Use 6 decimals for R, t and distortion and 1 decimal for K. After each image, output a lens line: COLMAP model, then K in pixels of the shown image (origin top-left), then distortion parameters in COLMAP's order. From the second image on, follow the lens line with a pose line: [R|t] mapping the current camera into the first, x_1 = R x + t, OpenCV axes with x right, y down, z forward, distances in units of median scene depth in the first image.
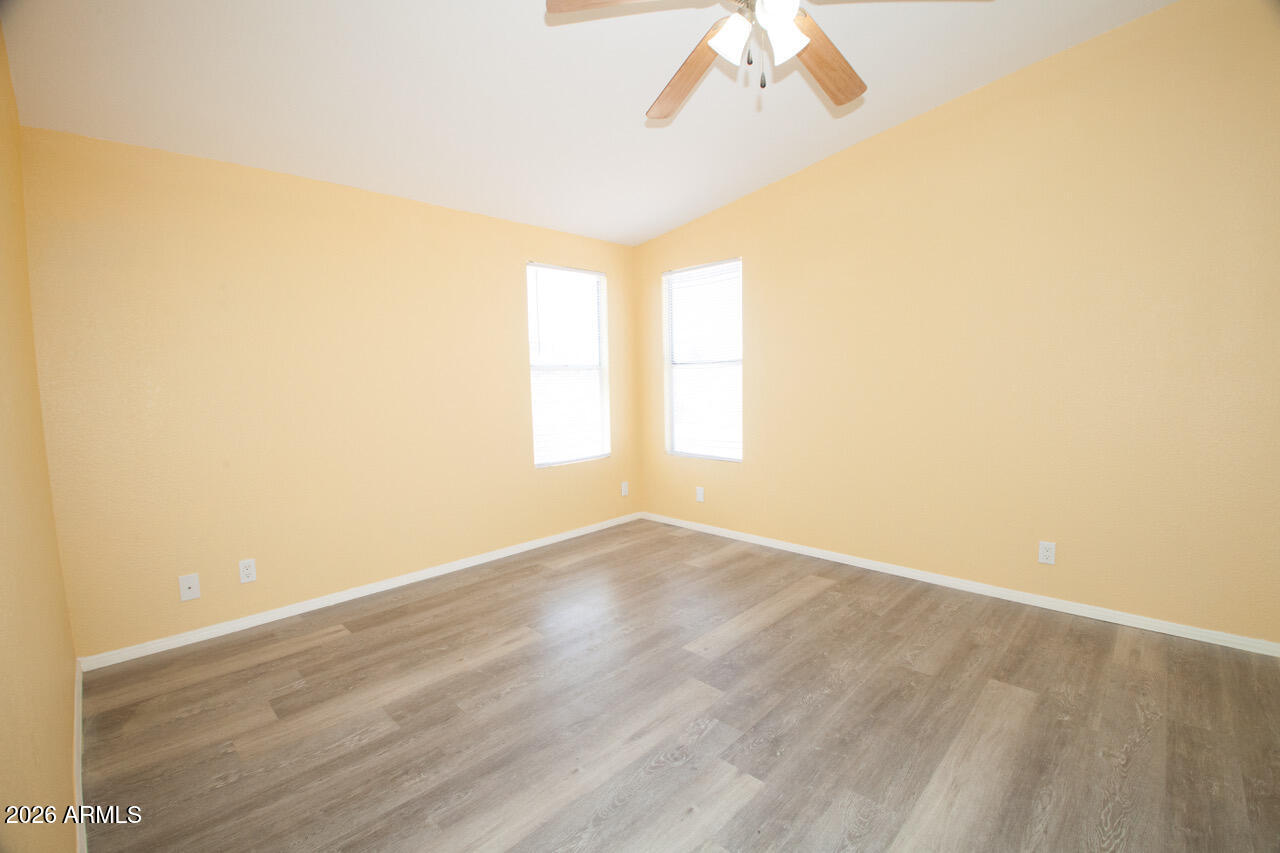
lens RADIAL K [[559.1, 0, 640.0], [0, 559.1, 426.5], [0, 0, 1]] dist [-0.027011, -0.007846]
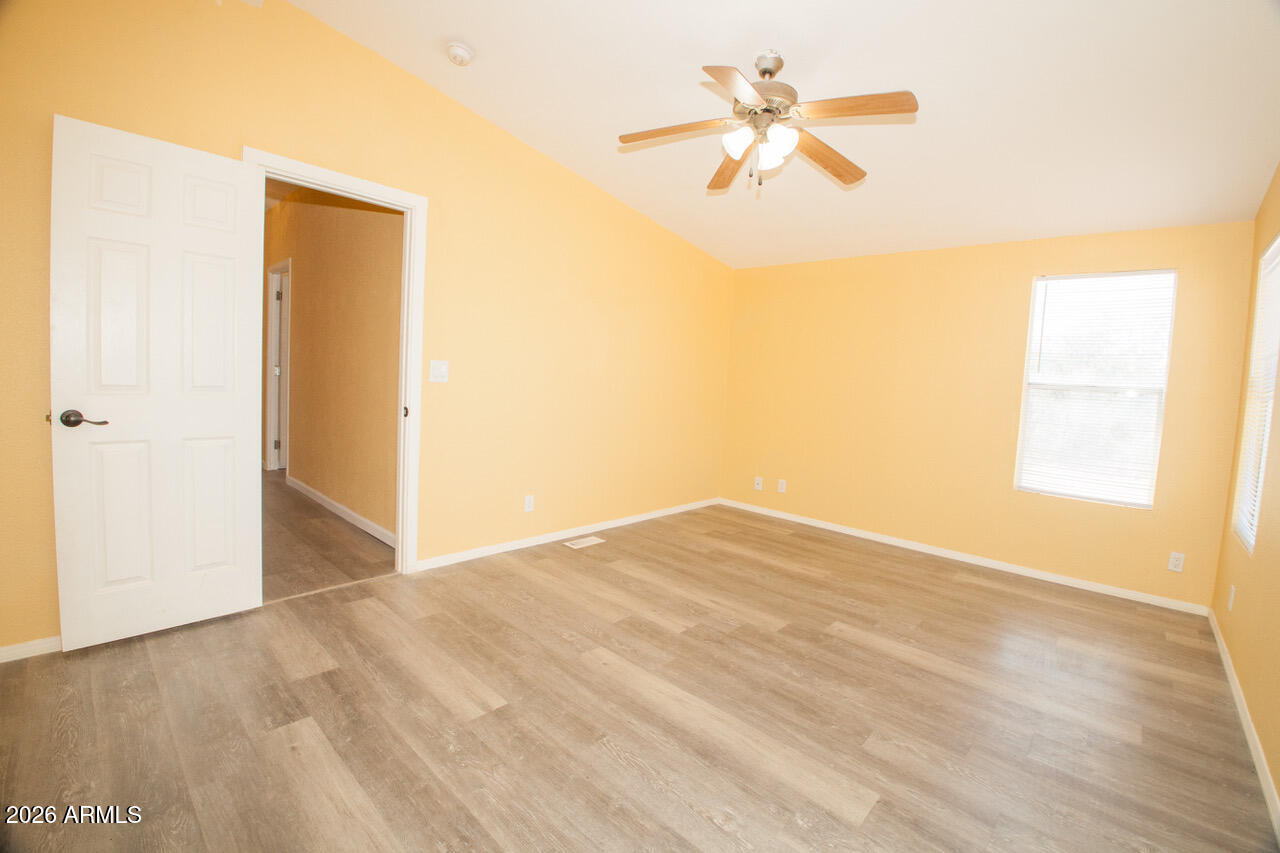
lens RADIAL K [[539.8, 0, 627.4], [0, 539.8, 418.8], [0, 0, 1]] dist [-0.025635, -0.006912]
pose [[-0.003534, 0.098987, -0.995082, 1.364358], [-0.142378, 0.984901, 0.098479, -0.077513], [0.989806, 0.142026, 0.010613, 0.594720]]
